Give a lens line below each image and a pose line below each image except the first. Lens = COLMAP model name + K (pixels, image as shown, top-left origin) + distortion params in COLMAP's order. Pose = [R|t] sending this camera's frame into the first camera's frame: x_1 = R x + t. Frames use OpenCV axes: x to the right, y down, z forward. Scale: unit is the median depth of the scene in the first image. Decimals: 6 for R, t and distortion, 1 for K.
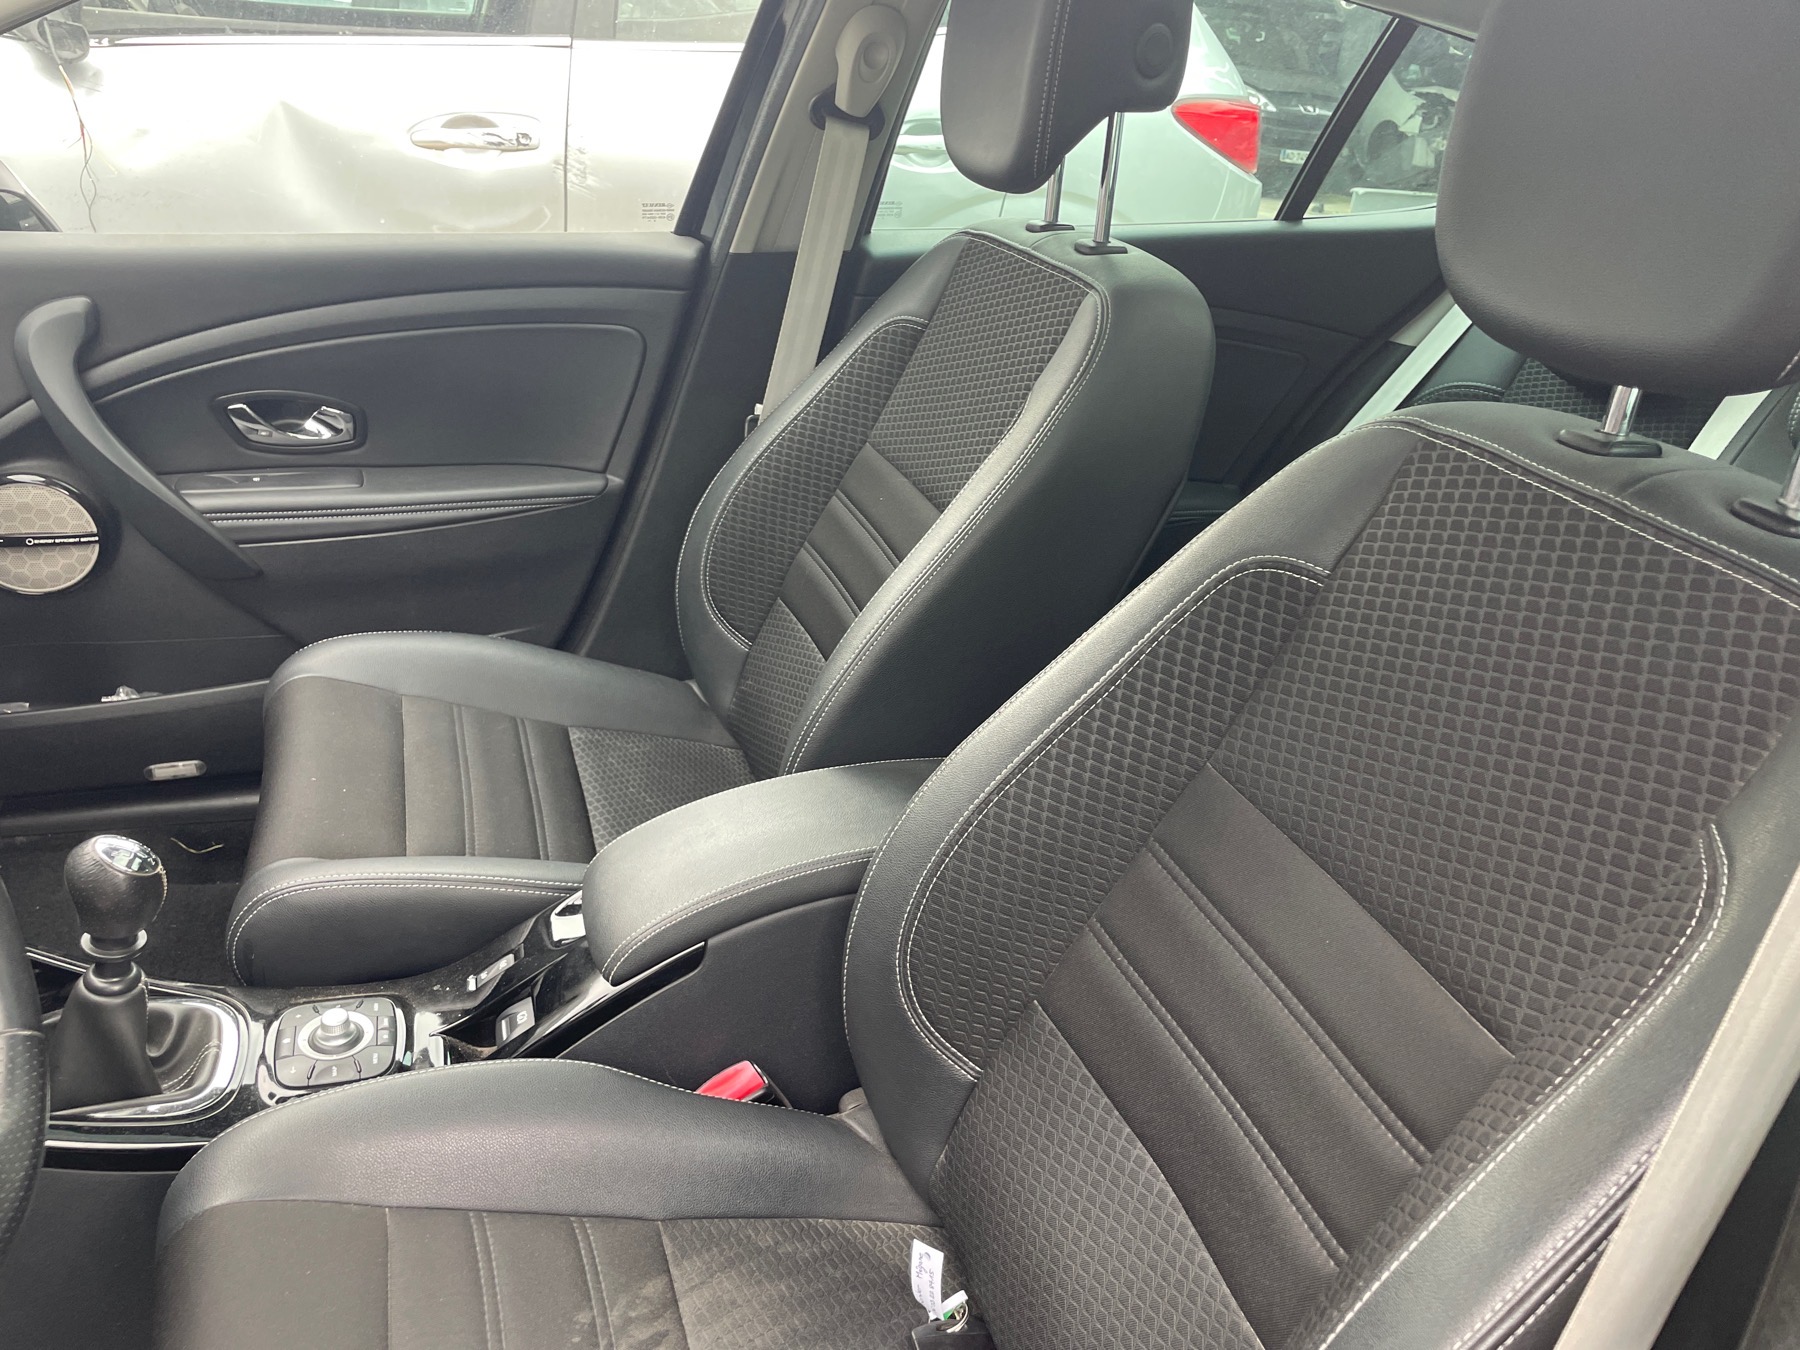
lens RADIAL K [[1375.9, 0, 884.5], [0, 1375.9, 647.5], [0, 0, 1]] dist [0.070548, -0.092951]
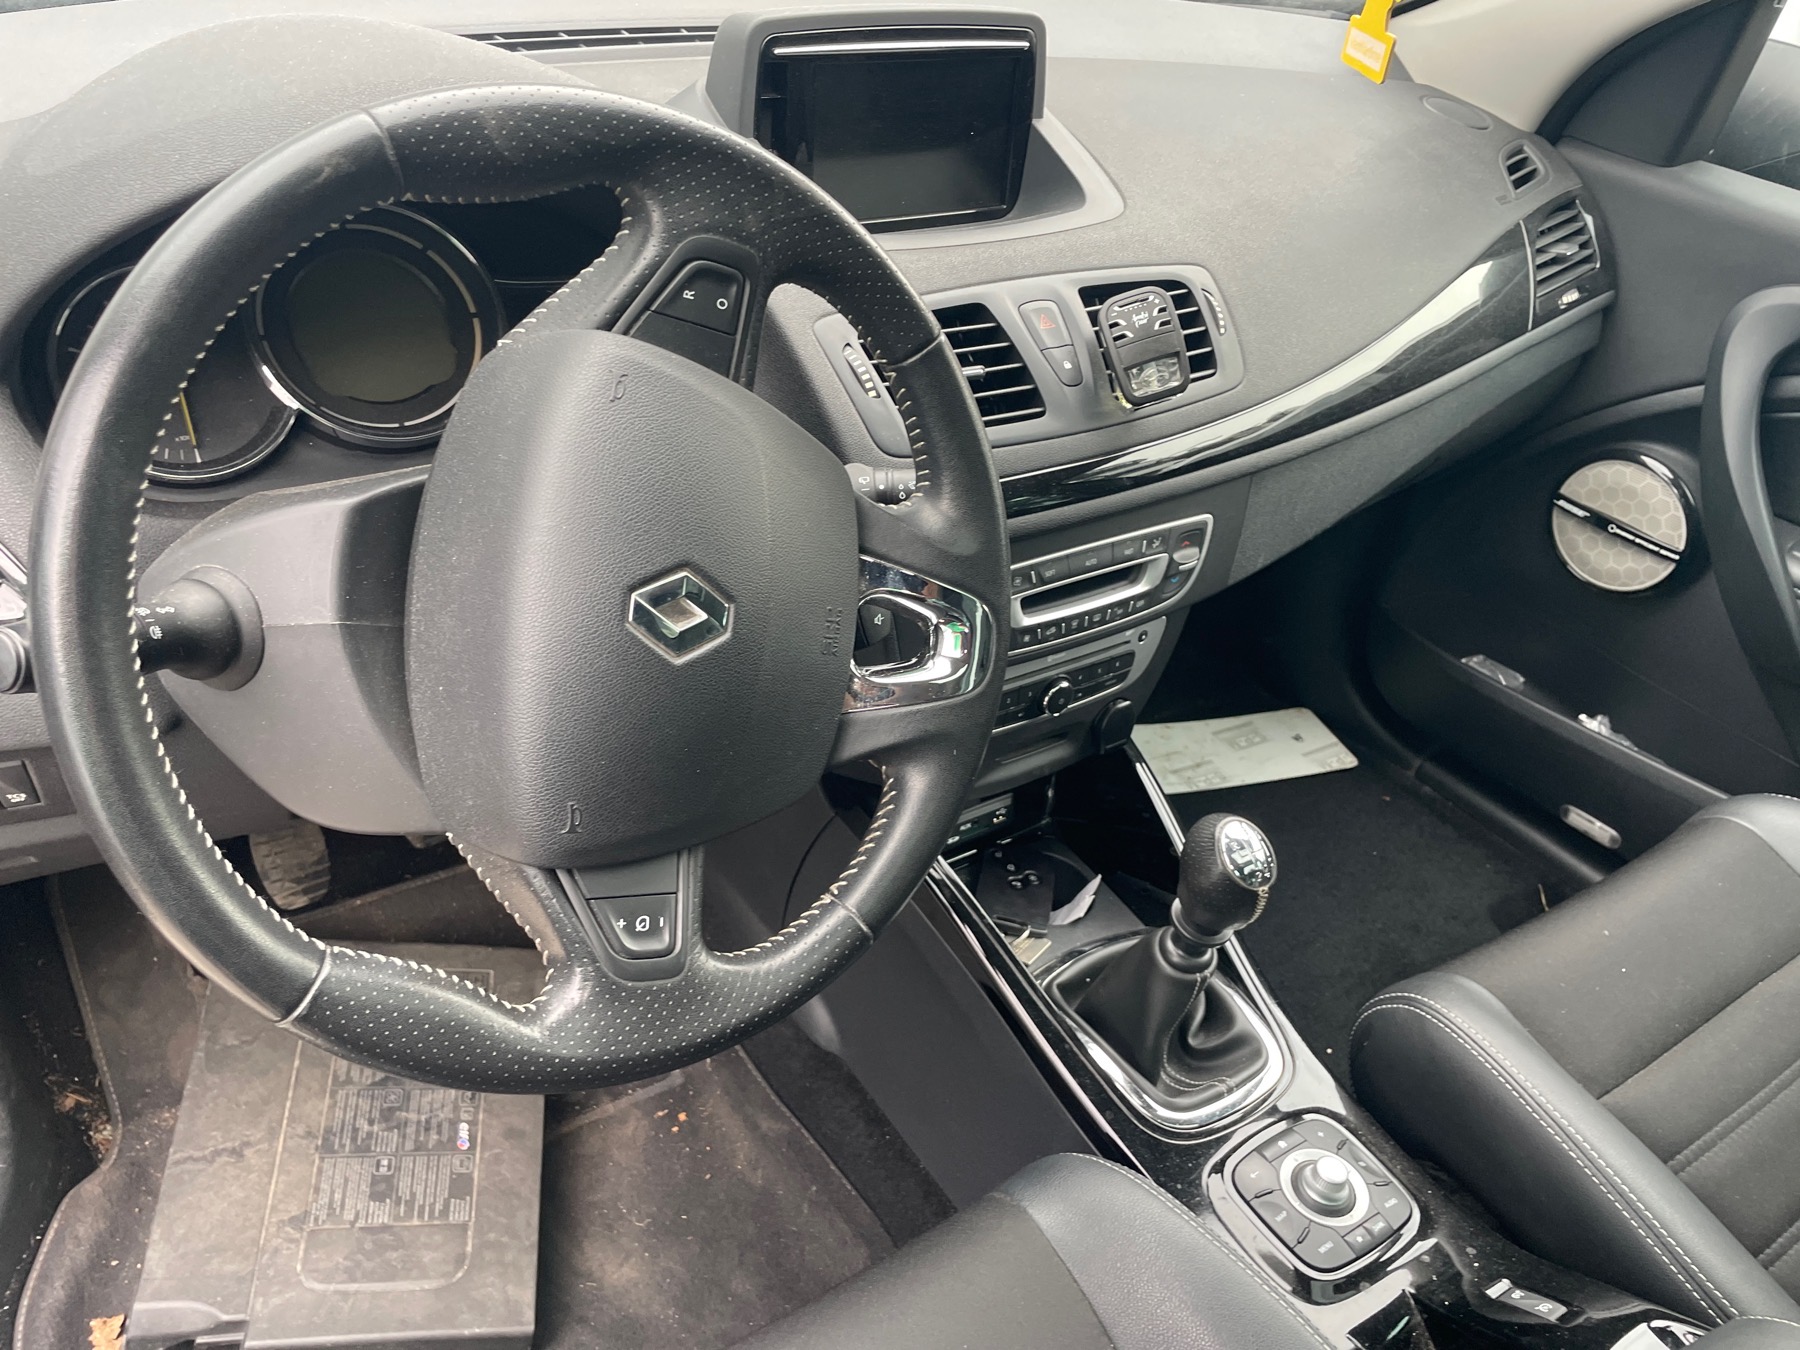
lens RADIAL K [[1375.9, 0, 883.8], [0, 1375.9, 675.7], [0, 0, 1]] dist [0.070548, -0.092951]
pose [[0.278915, 0.494149, -0.823422, 0.047034], [-0.465920, 0.819401, 0.333917, -0.103308], [0.839717, 0.290514, 0.458777, 0.297739]]
